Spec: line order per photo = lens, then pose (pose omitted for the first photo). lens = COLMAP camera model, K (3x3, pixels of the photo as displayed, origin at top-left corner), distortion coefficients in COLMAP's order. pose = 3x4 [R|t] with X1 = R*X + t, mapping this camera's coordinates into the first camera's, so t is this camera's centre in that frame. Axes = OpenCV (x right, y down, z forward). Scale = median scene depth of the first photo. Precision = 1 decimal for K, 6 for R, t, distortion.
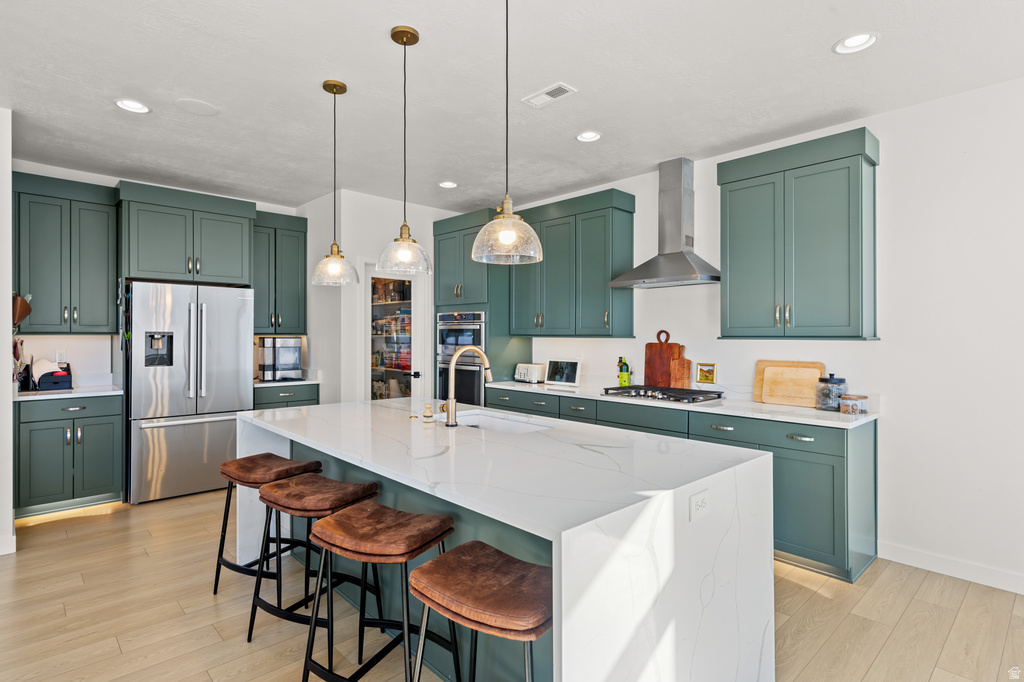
lens RADIAL K [[530.9, 0, 507.1], [0, 530.9, 328.8], [0, 0, 1]] dist [-0.002393, -0.000257]
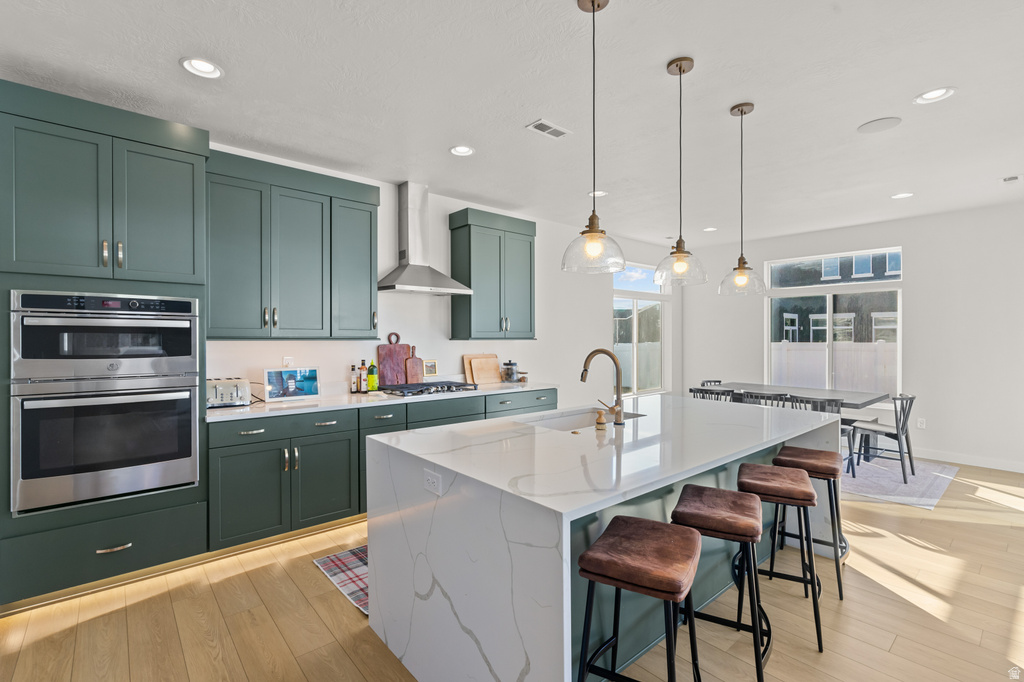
lens RADIAL K [[464.3, 0, 505.9], [0, 464.3, 338.4], [0, 0, 1]] dist [0.001805, 0.000054]
pose [[0.044987, -0.008567, 0.998951, -0.636951], [-0.013917, 0.999861, 0.009201, 0.002855], [-0.998891, -0.014317, 0.044862, 0.720652]]
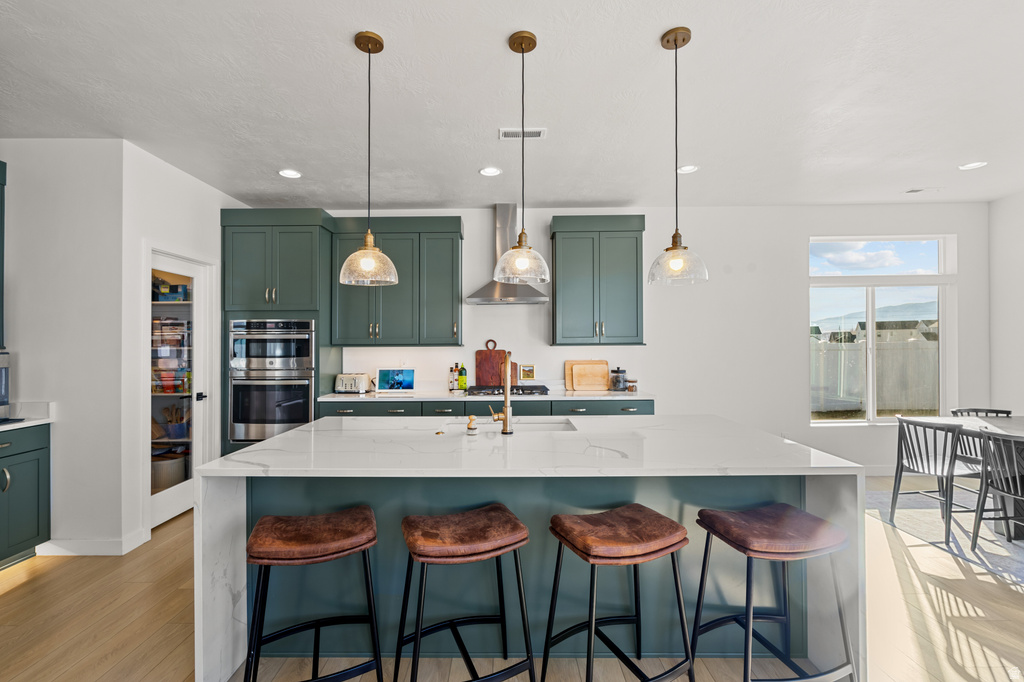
lens RADIAL K [[464.3, 0, 505.9], [0, 464.3, 338.4], [0, 0, 1]] dist [0.001805, 0.000054]
pose [[0.682831, -0.001703, 0.730575, -0.462445], [0.001656, 0.999998, 0.000784, -0.000720], [-0.730575, 0.000675, 0.682832, 0.237396]]
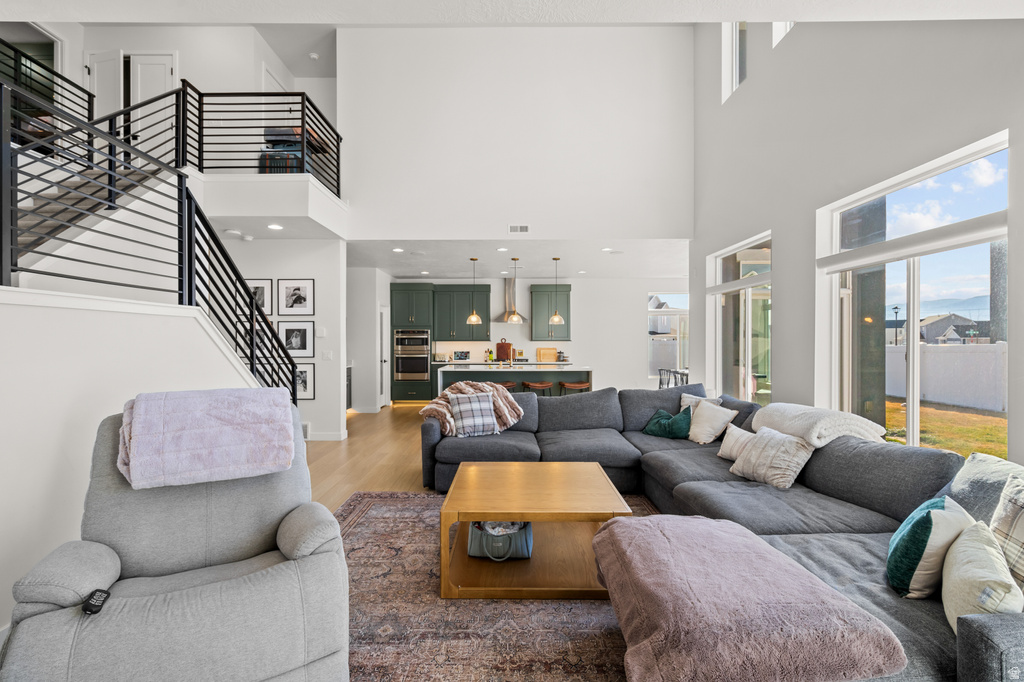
lens RADIAL K [[464.3, 0, 505.9], [0, 464.3, 338.4], [0, 0, 1]] dist [0.001805, 0.000054]
pose [[0.688008, -0.005028, 0.725686, -1.404614], [-0.000977, 0.999969, 0.007854, -0.015318], [-0.725703, -0.006113, 0.687981, -0.635920]]
